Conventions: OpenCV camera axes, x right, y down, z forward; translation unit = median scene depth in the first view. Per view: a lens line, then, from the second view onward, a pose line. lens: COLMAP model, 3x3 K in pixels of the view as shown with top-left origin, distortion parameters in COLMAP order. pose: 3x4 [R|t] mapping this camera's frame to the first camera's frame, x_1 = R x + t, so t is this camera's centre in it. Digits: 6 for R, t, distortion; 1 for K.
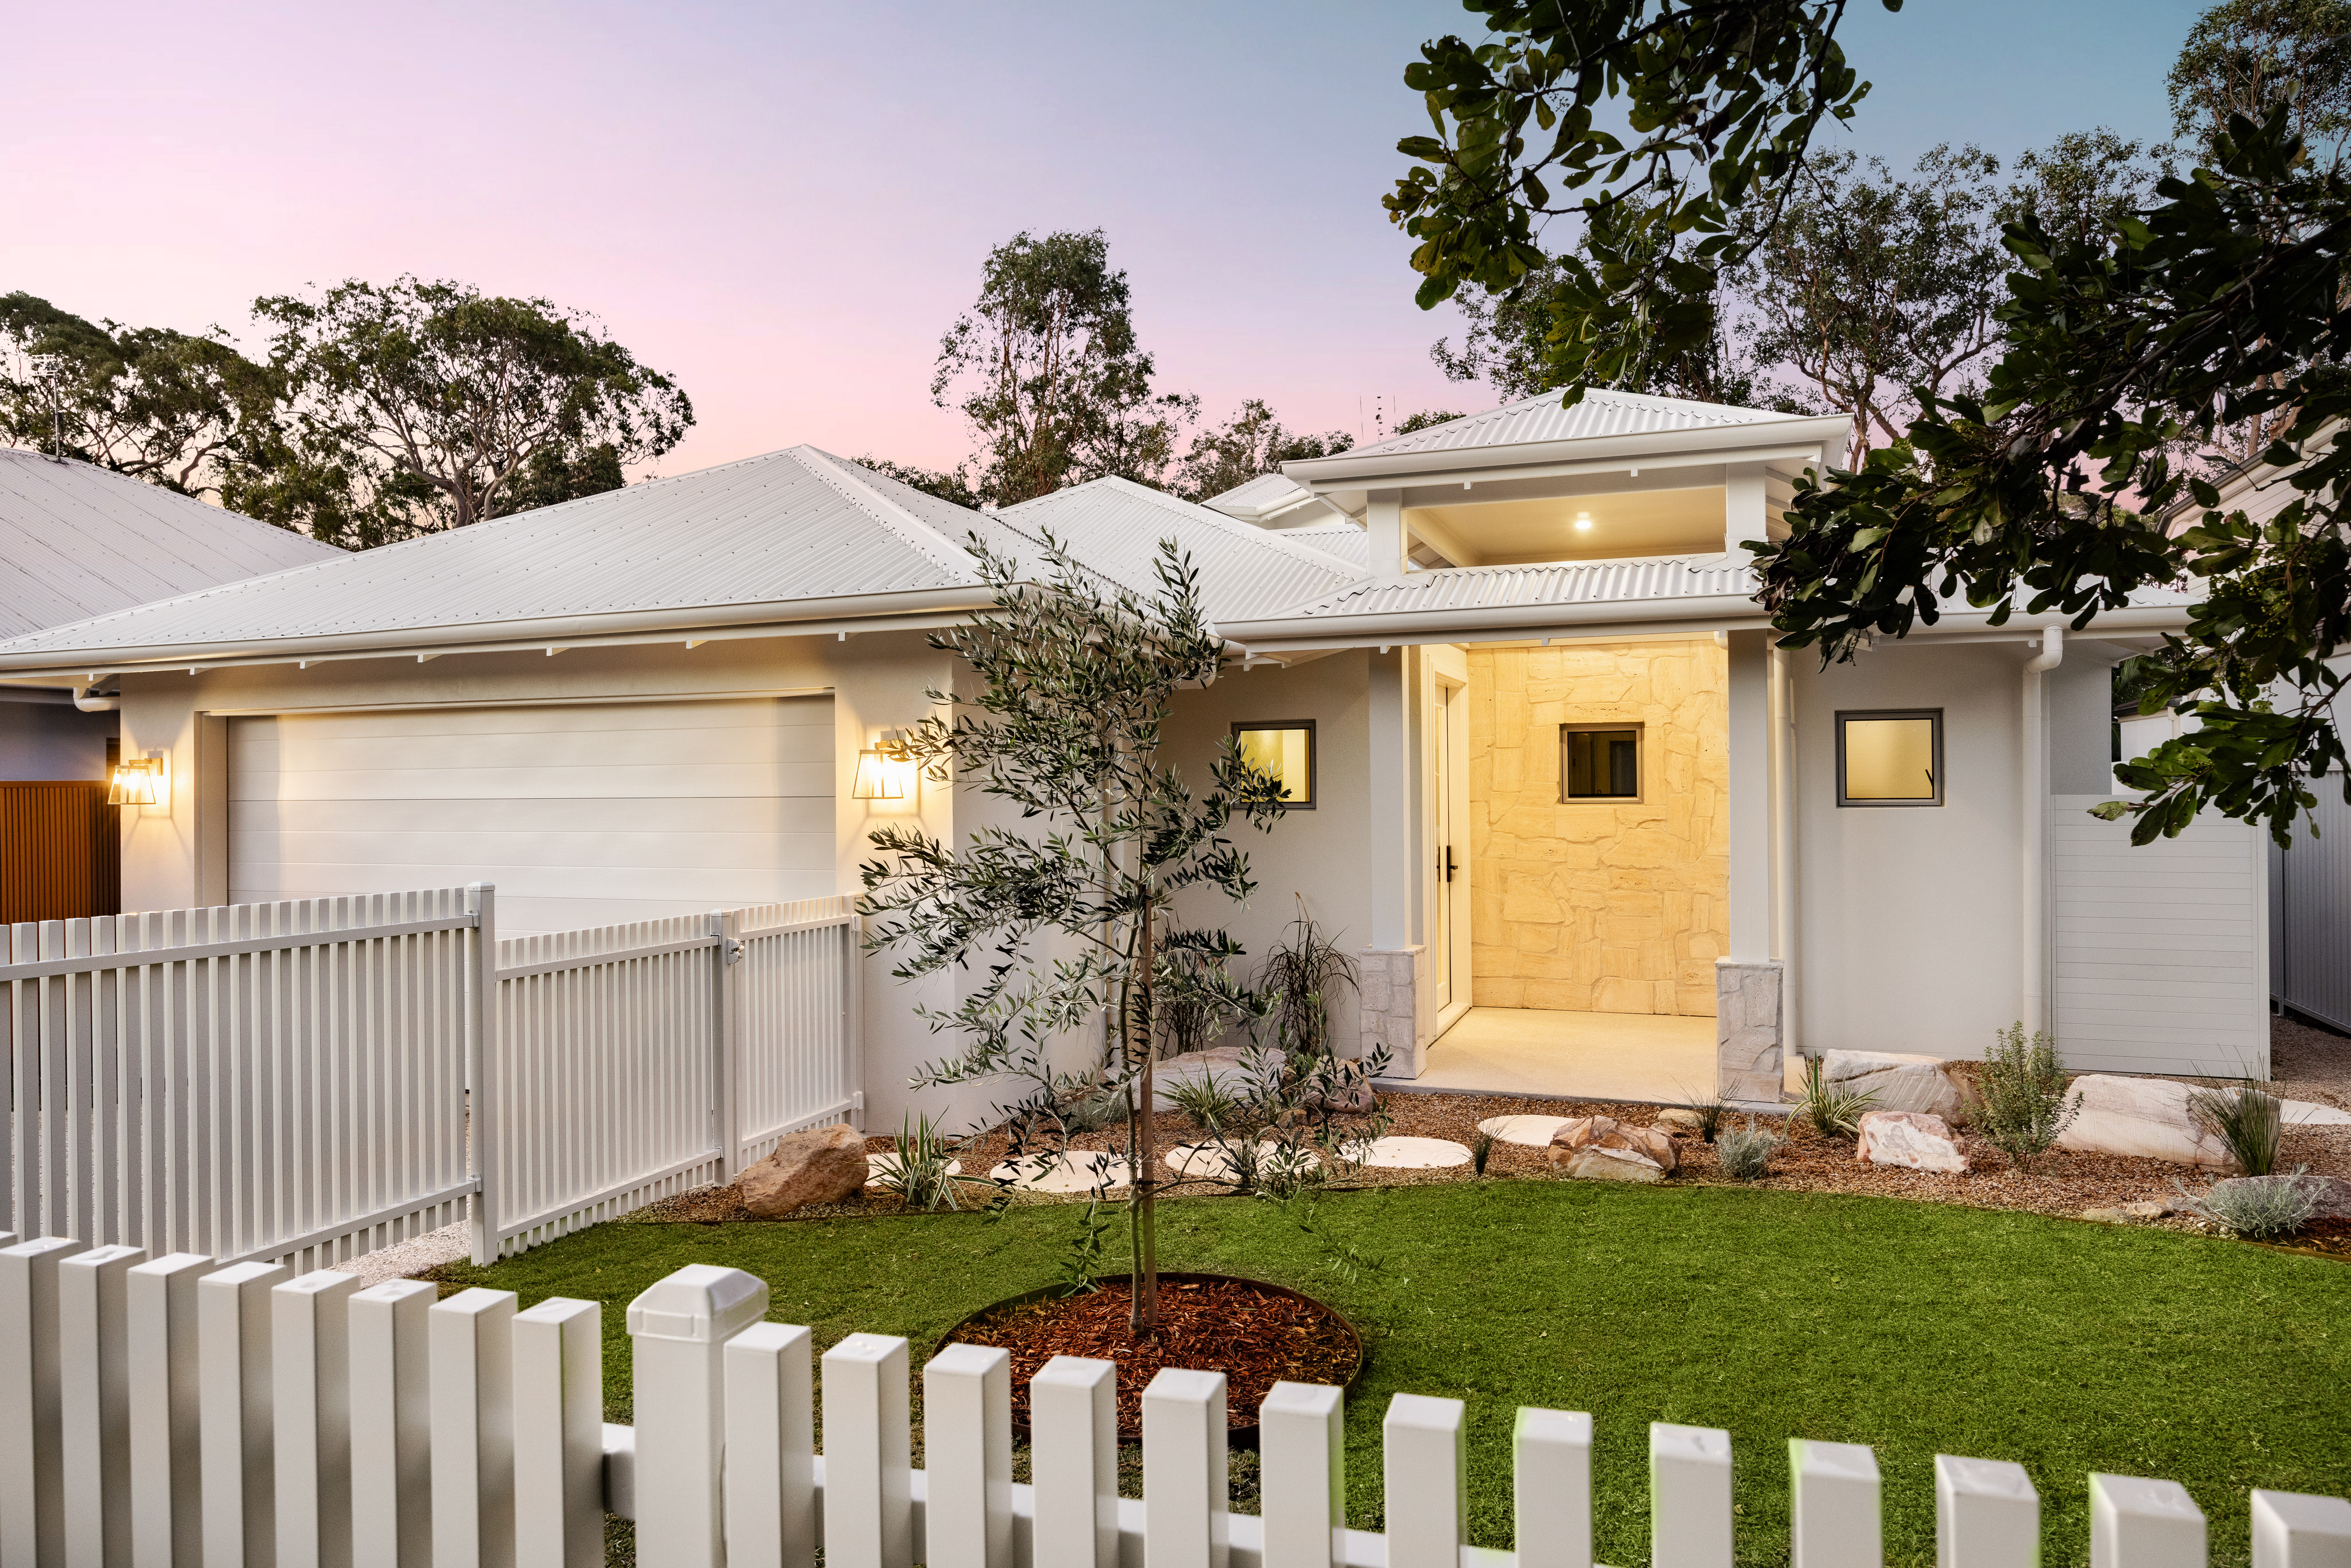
lens RADIAL K [[1508.4, 0, 1176.5], [0, 1508.4, 792.2], [0, 0, 1]] dist [0.052092, 0.012813]
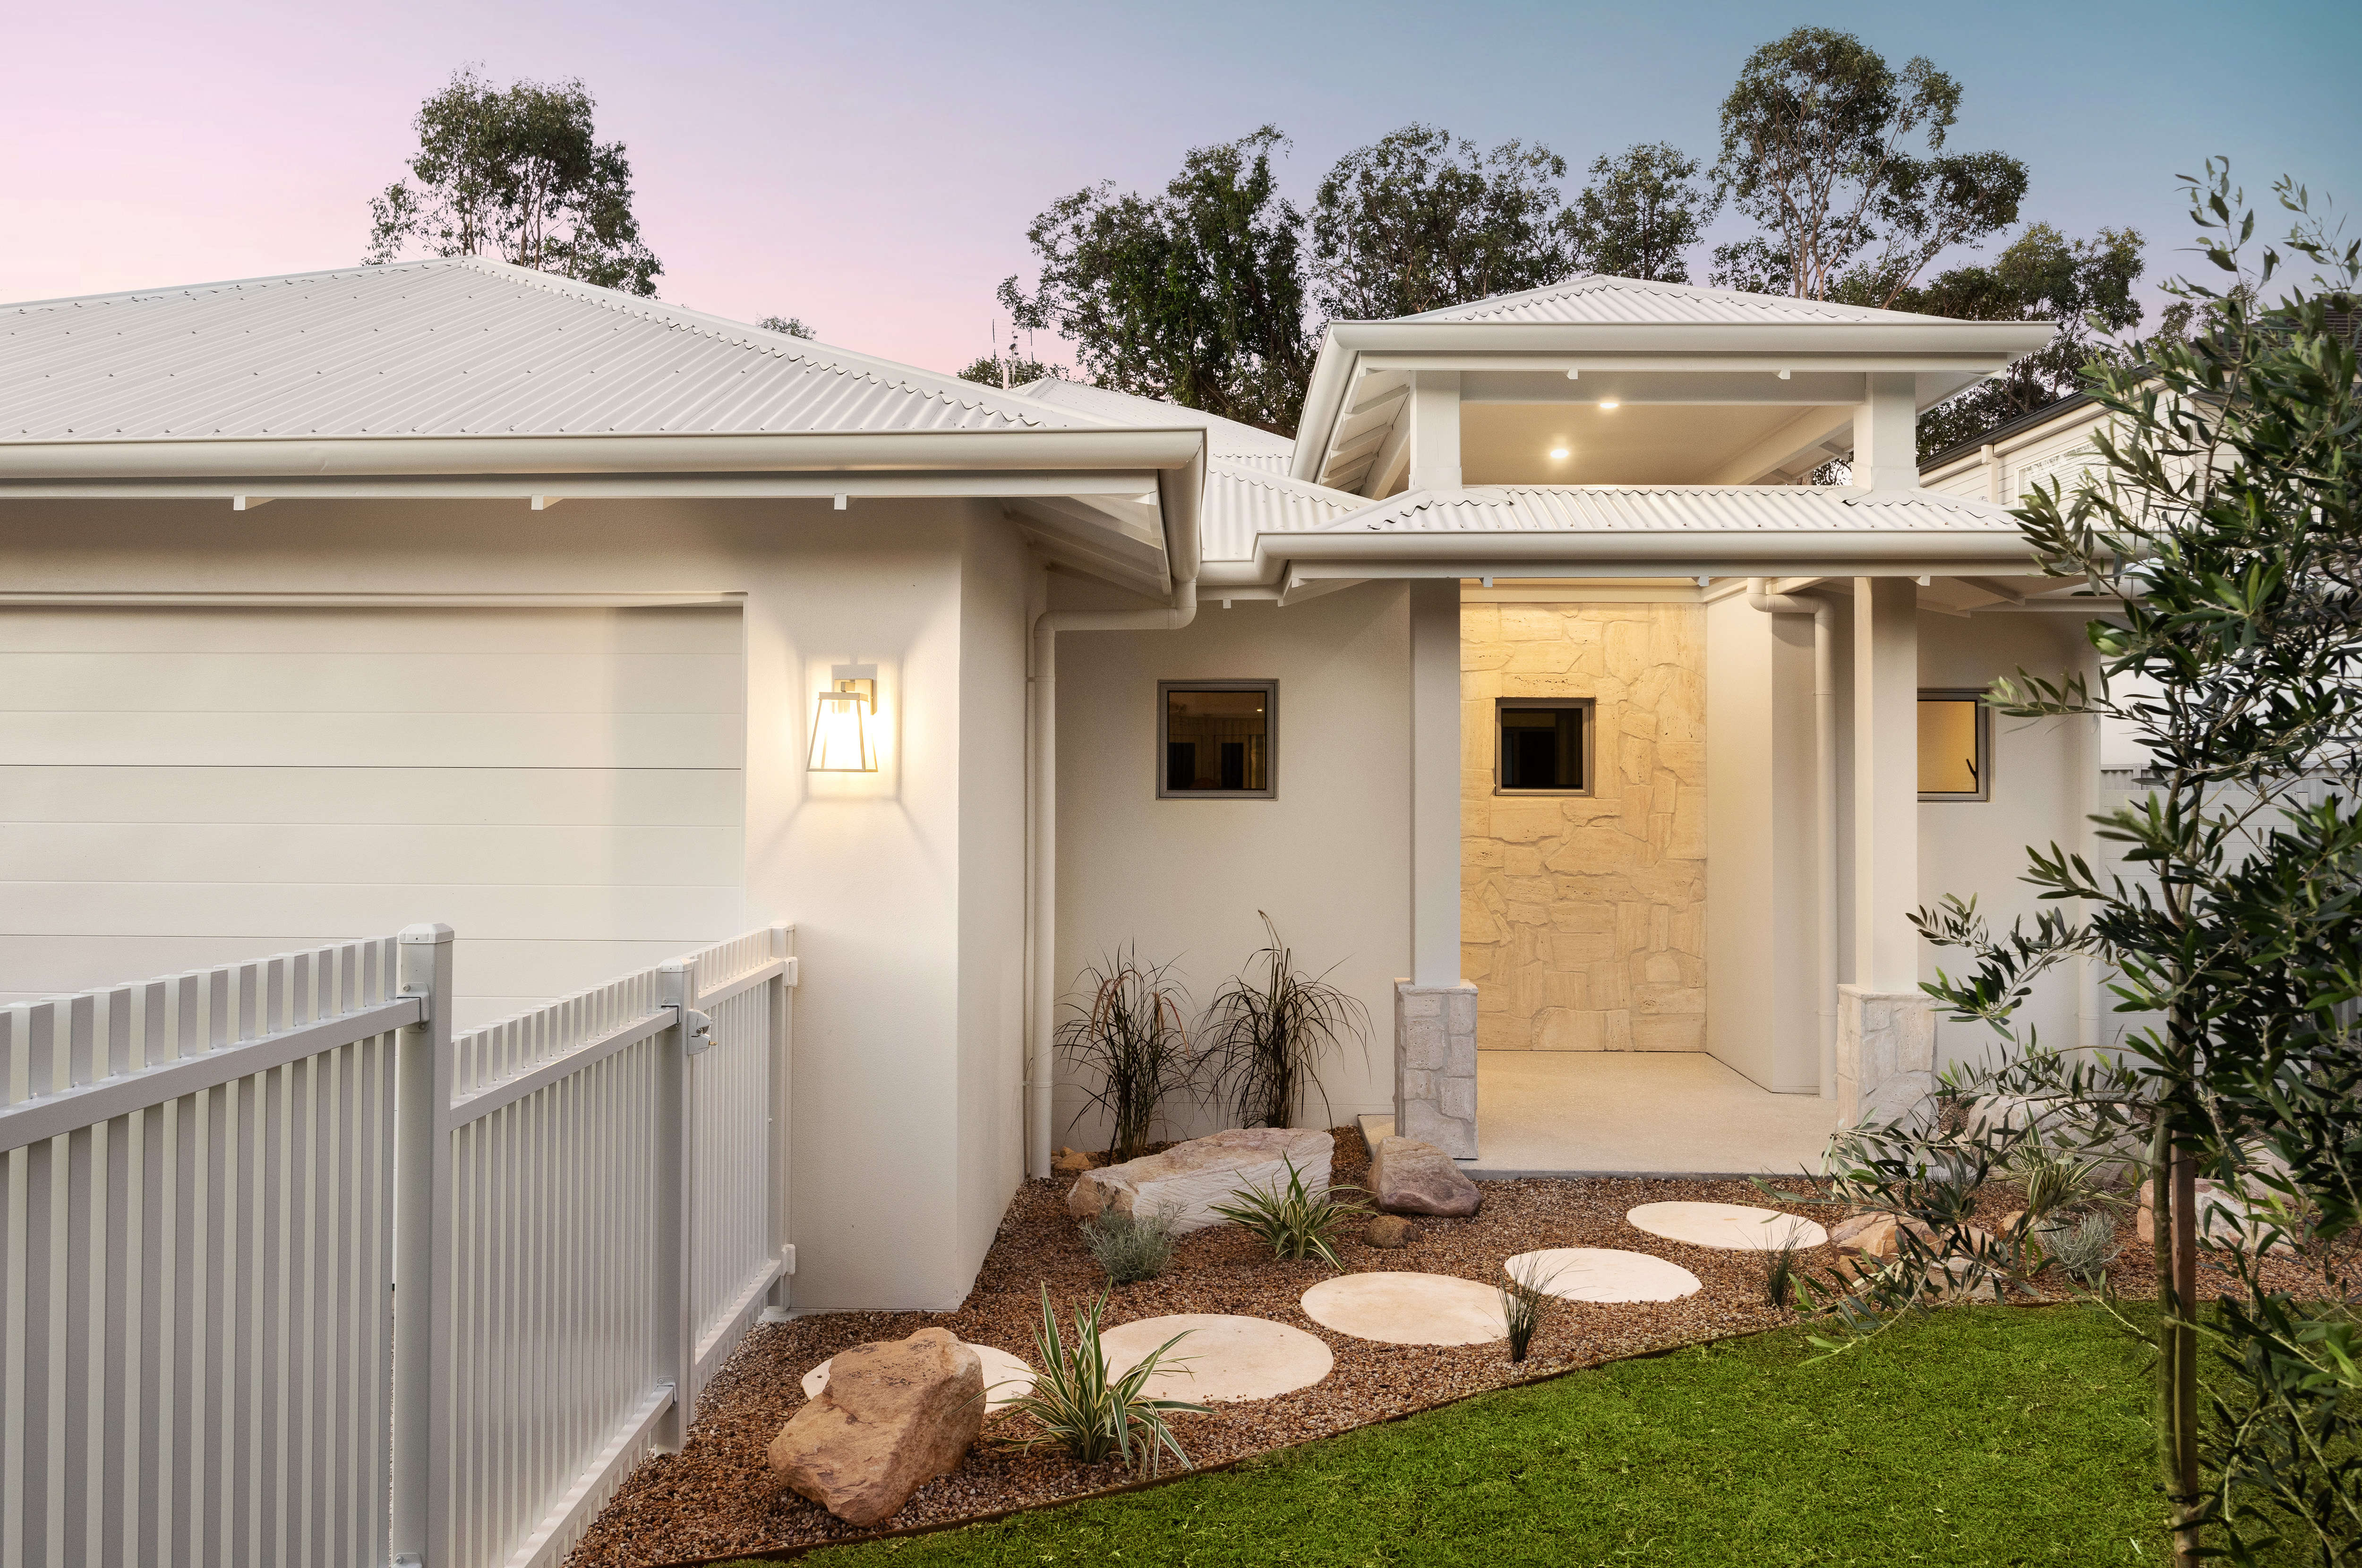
lens RADIAL K [[1655.8, 0, 1182.8], [0, 1655.8, 766.5], [0, 0, 1]] dist [0.085111, -0.004633]
pose [[0.941955, 0.013553, 0.335464, -0.207410], [-0.008184, 0.999815, -0.017414, 0.008576], [-0.335638, 0.013658, 0.941892, 0.215948]]
